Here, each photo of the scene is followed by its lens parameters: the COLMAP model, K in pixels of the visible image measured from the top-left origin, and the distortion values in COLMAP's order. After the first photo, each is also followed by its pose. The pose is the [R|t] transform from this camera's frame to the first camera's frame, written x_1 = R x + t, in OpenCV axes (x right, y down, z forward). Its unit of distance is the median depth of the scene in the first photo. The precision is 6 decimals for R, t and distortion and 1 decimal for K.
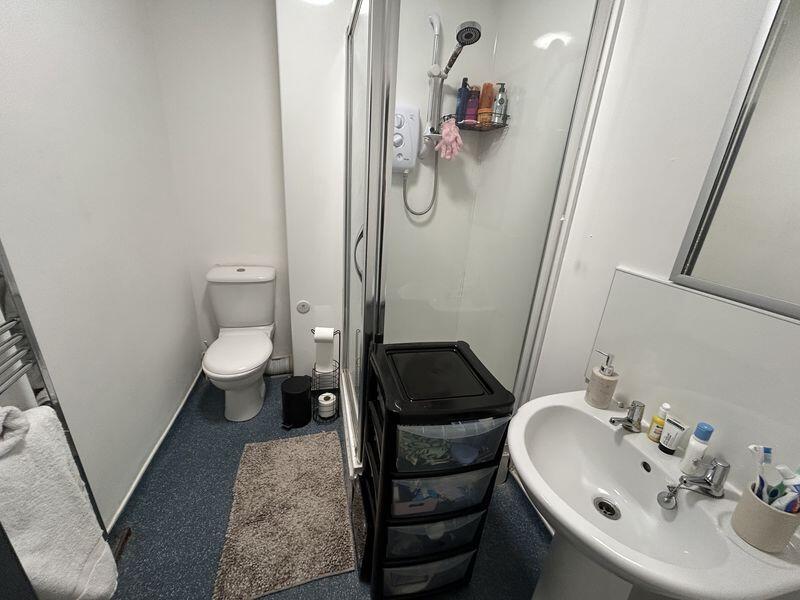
lens RADIAL K [[319.7, 0, 400.0], [0, 319.7, 300.0], [0, 0, 1]] dist [0.000131, -0.000238]
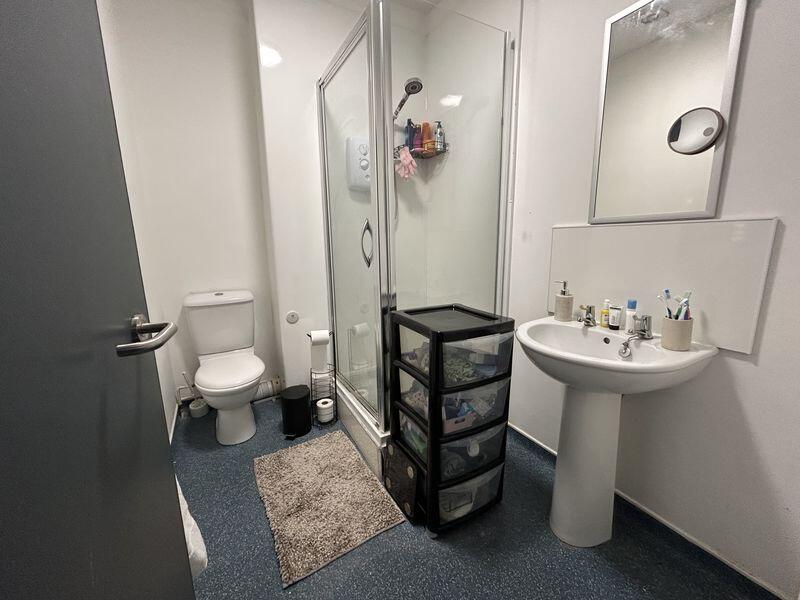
lens RADIAL K [[319.7, 0, 400.0], [0, 319.7, 300.0], [0, 0, 1]] dist [0.000131, -0.000238]
pose [[0.960611, -0.130183, 0.245518, -0.253839], [0.164505, 0.978445, -0.124831, 0.186903], [-0.223976, 0.160303, 0.961321, -0.126577]]
